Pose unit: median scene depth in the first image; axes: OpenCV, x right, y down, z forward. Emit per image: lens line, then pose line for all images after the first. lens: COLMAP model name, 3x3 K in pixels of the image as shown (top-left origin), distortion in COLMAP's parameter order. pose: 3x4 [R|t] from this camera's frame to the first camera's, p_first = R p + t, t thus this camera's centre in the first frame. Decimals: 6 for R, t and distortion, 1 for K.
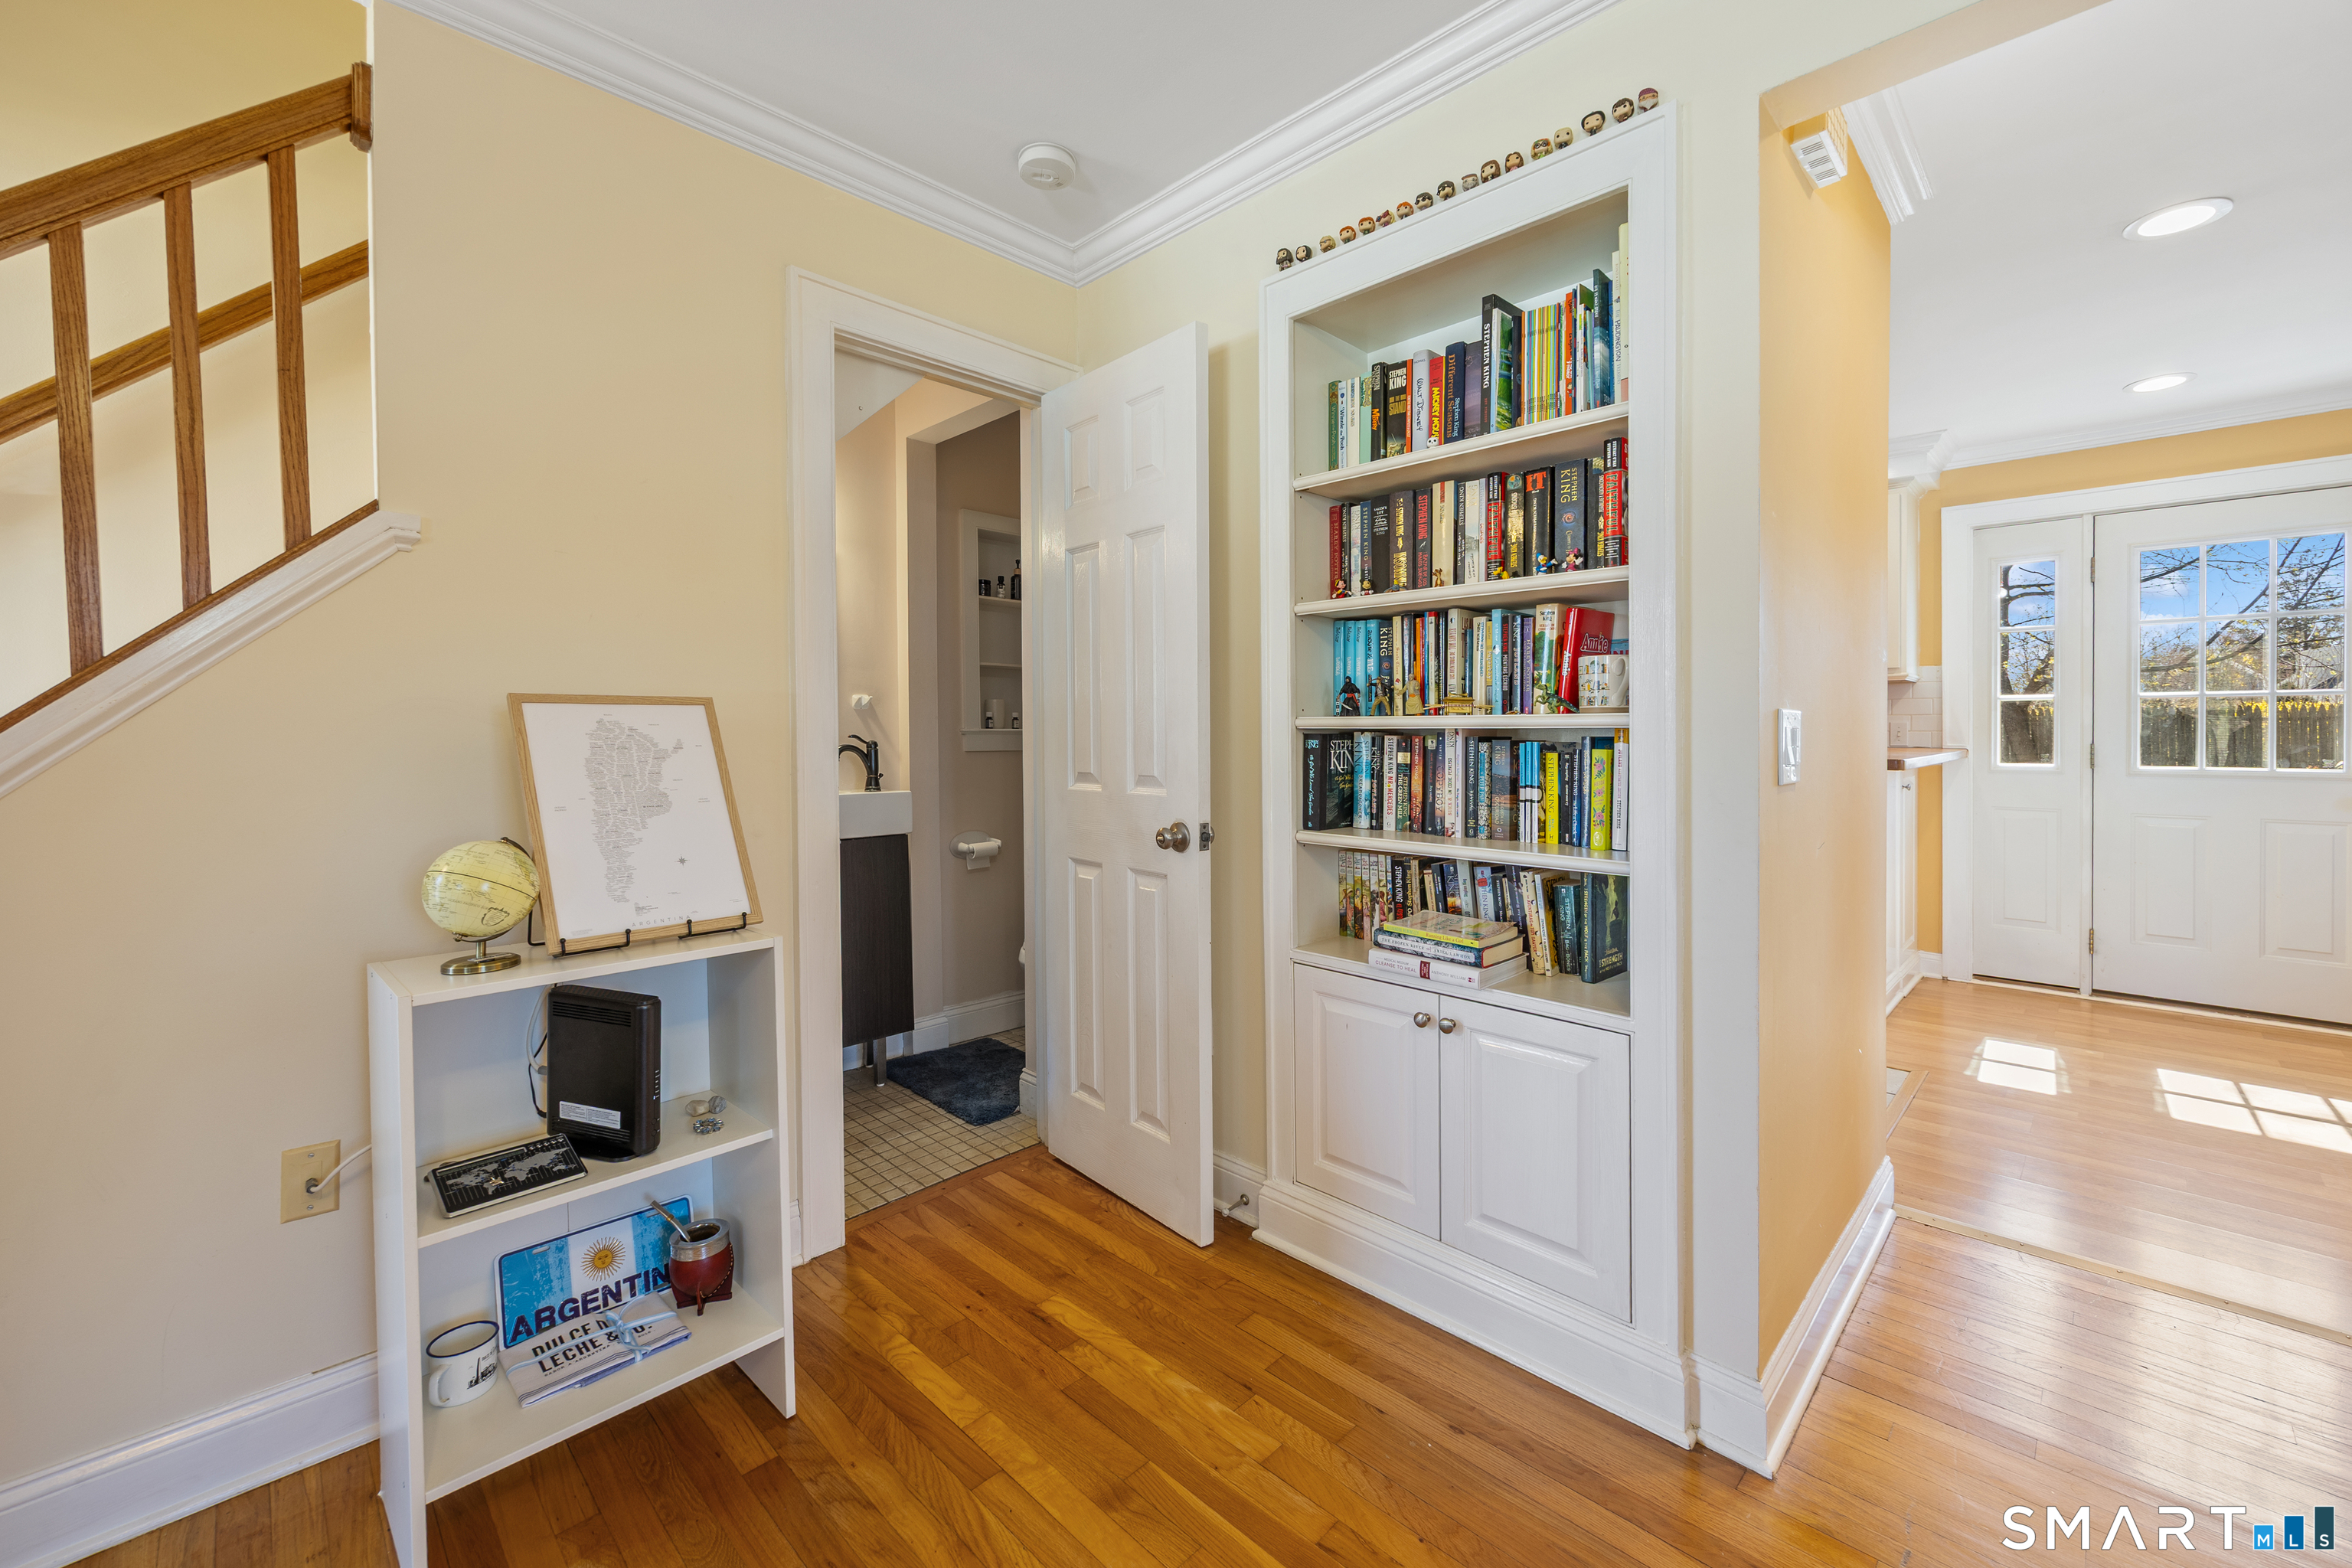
lens RADIAL K [[917.9, 0, 1154.7], [0, 917.9, 754.4], [0, 0, 1]] dist [-0.012844, 0.000799]
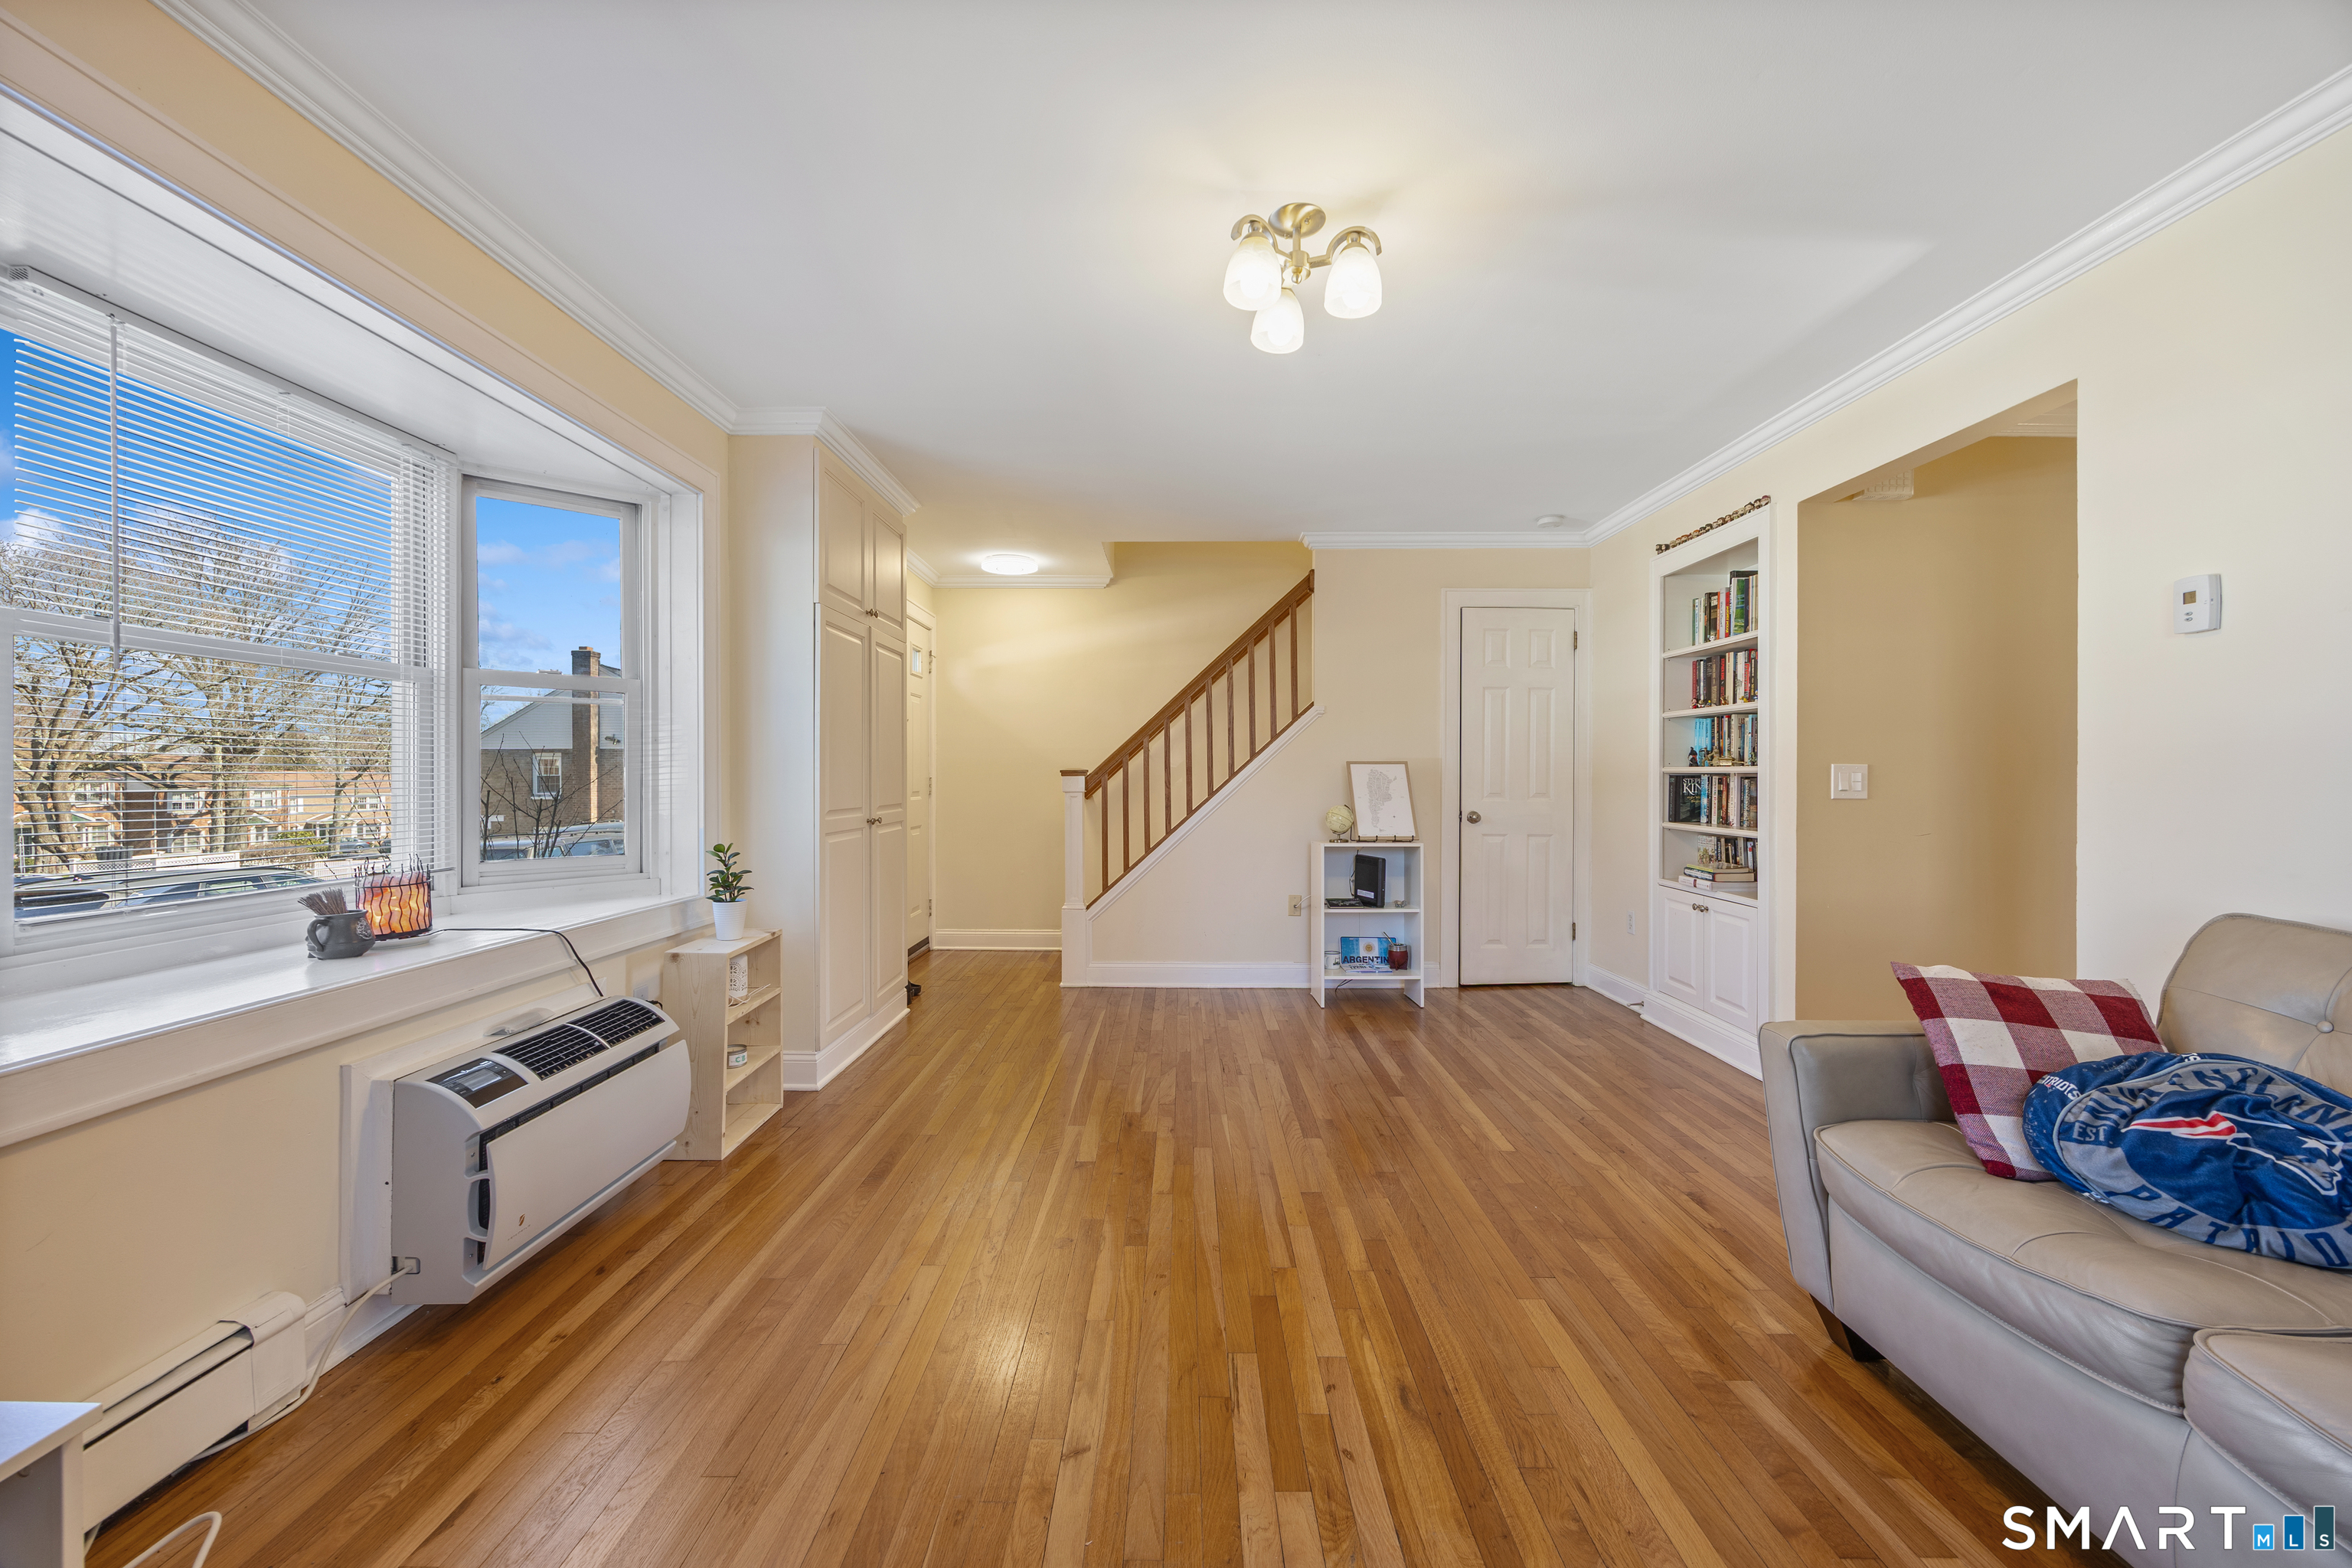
lens RADIAL K [[917.9, 0, 1167.0], [0, 917.9, 776.9], [0, 0, 1]] dist [-0.012844, 0.000799]
pose [[0.696303, 0.006546, -0.717719, 0.901833], [-0.018656, 0.999786, -0.008981, 0.022097], [0.717506, 0.019643, 0.696275, -1.311916]]
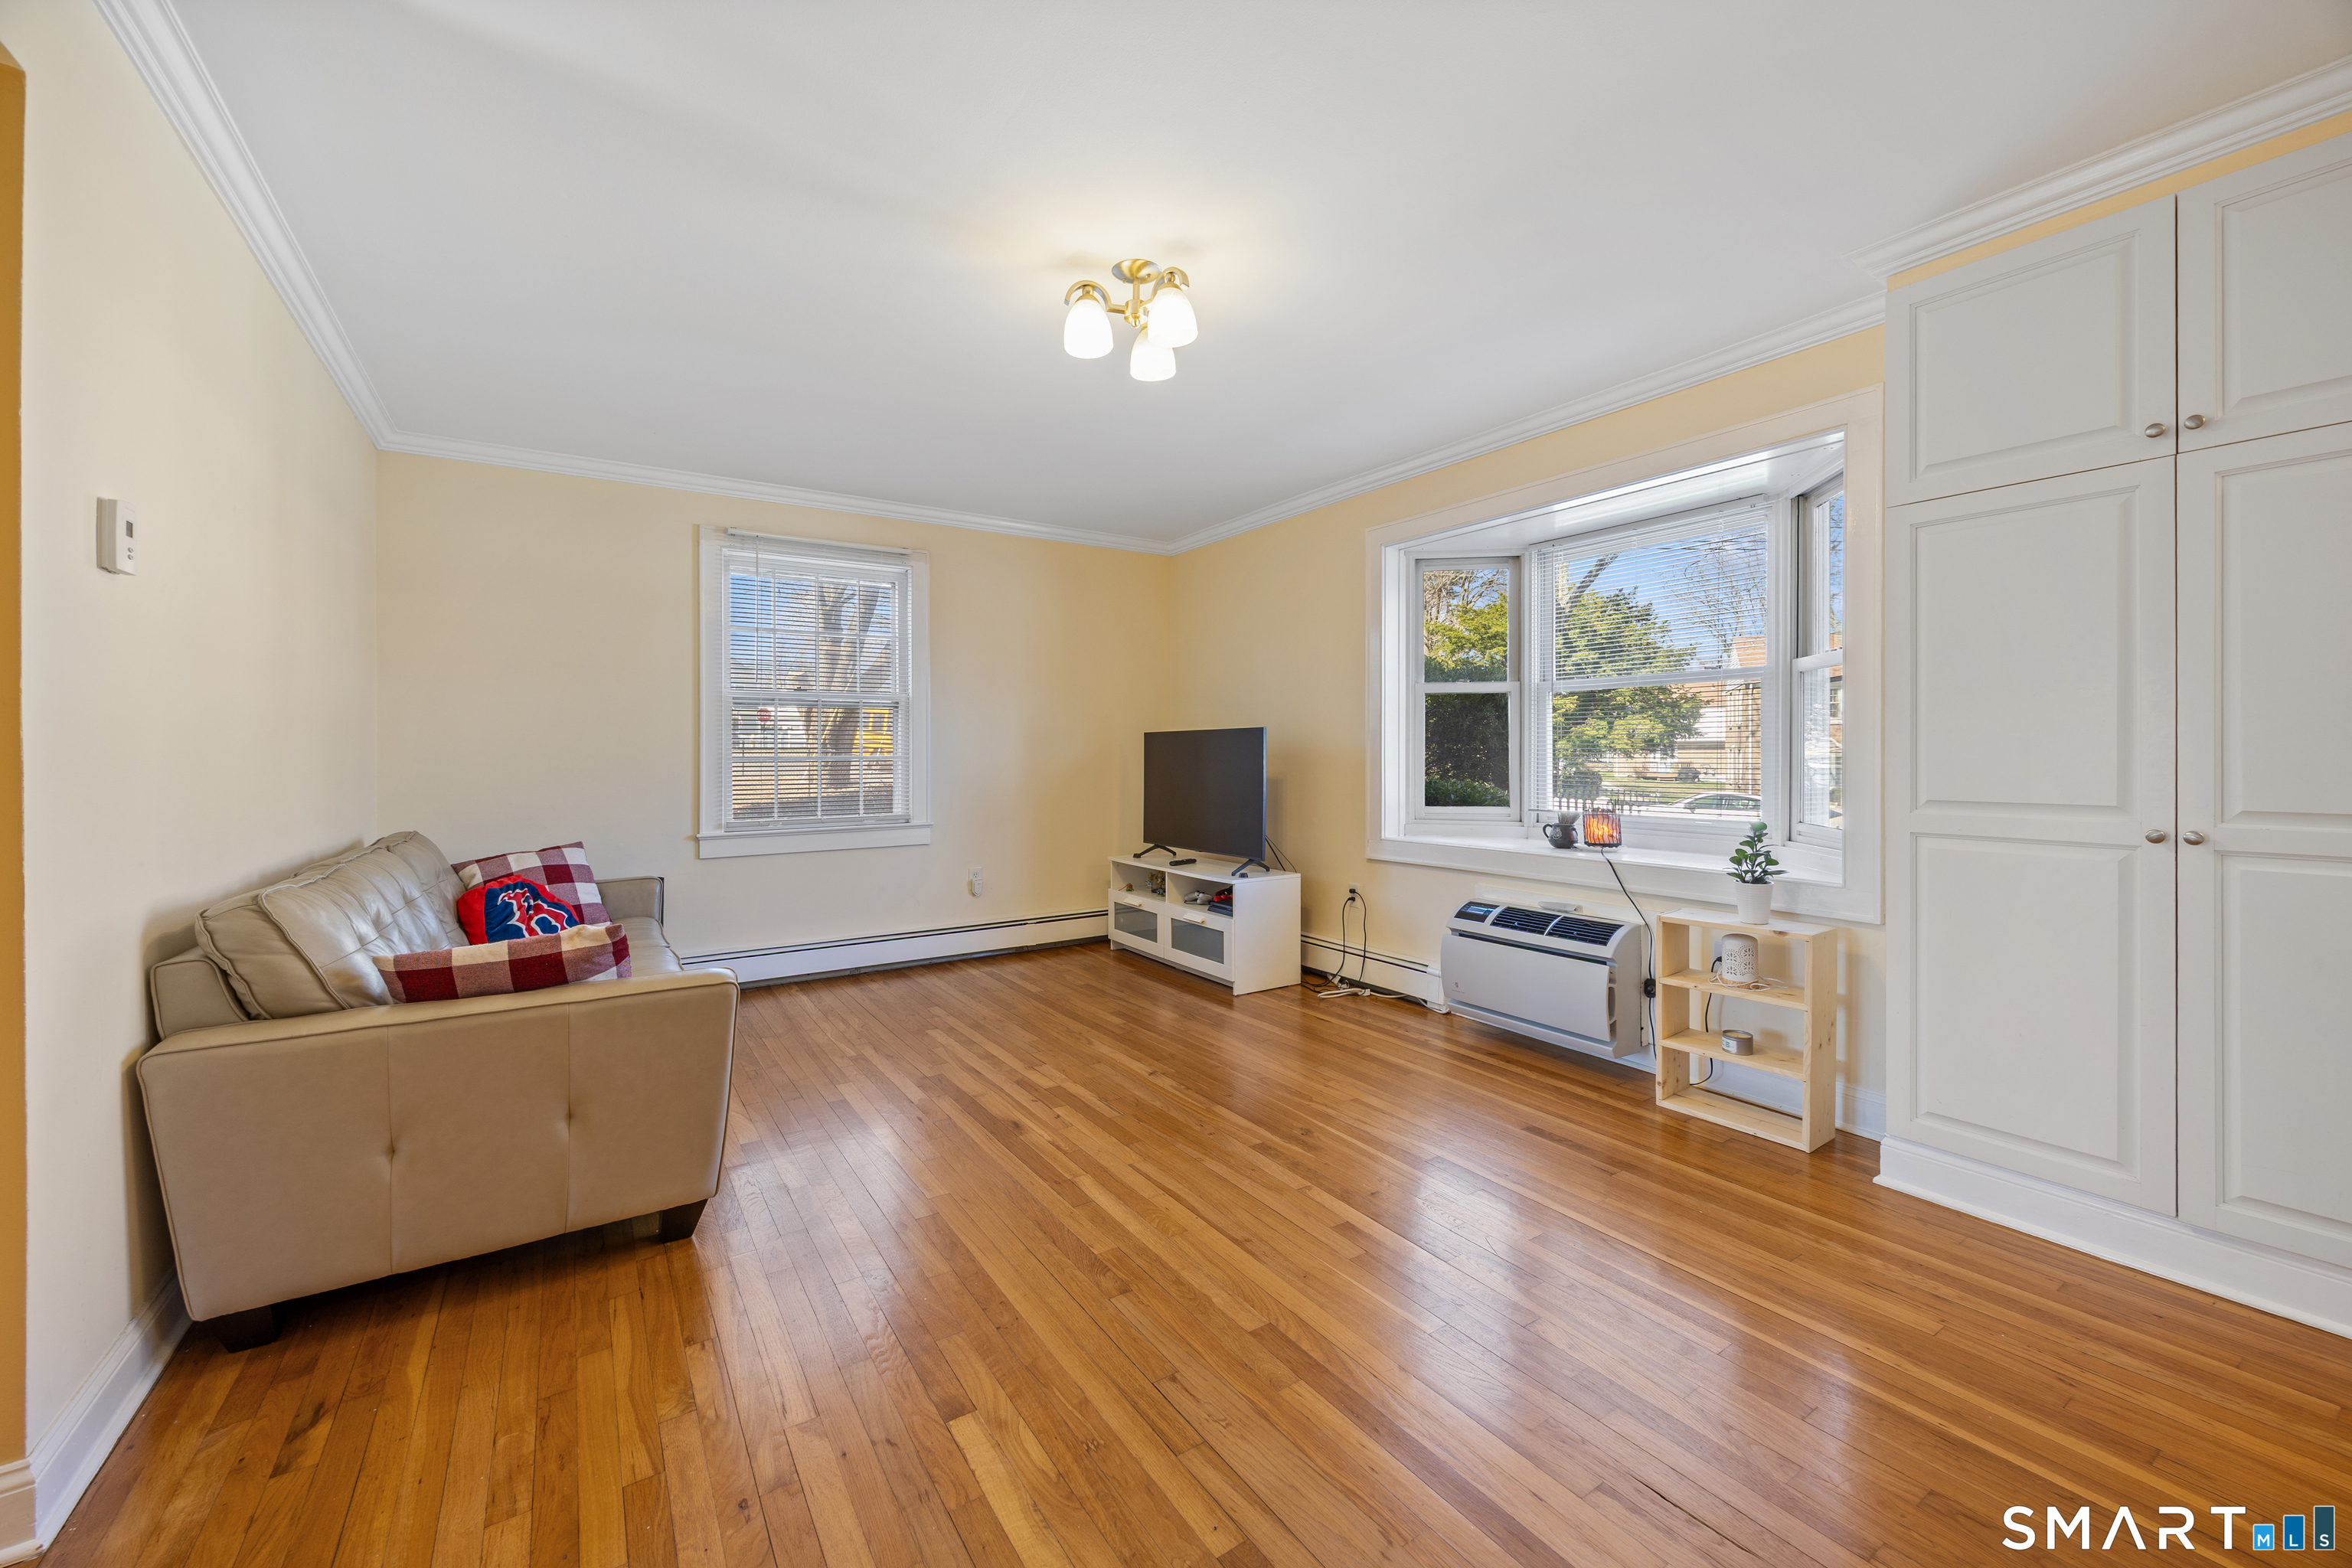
lens RADIAL K [[917.9, 0, 1167.3], [0, 917.9, 756.6], [0, 0, 1]] dist [-0.012844, 0.000799]
pose [[-0.977622, 0.007266, 0.210243, -0.115148], [0.013028, 0.999576, 0.026035, -0.016488], [-0.209965, 0.028191, -0.977302, 0.838245]]
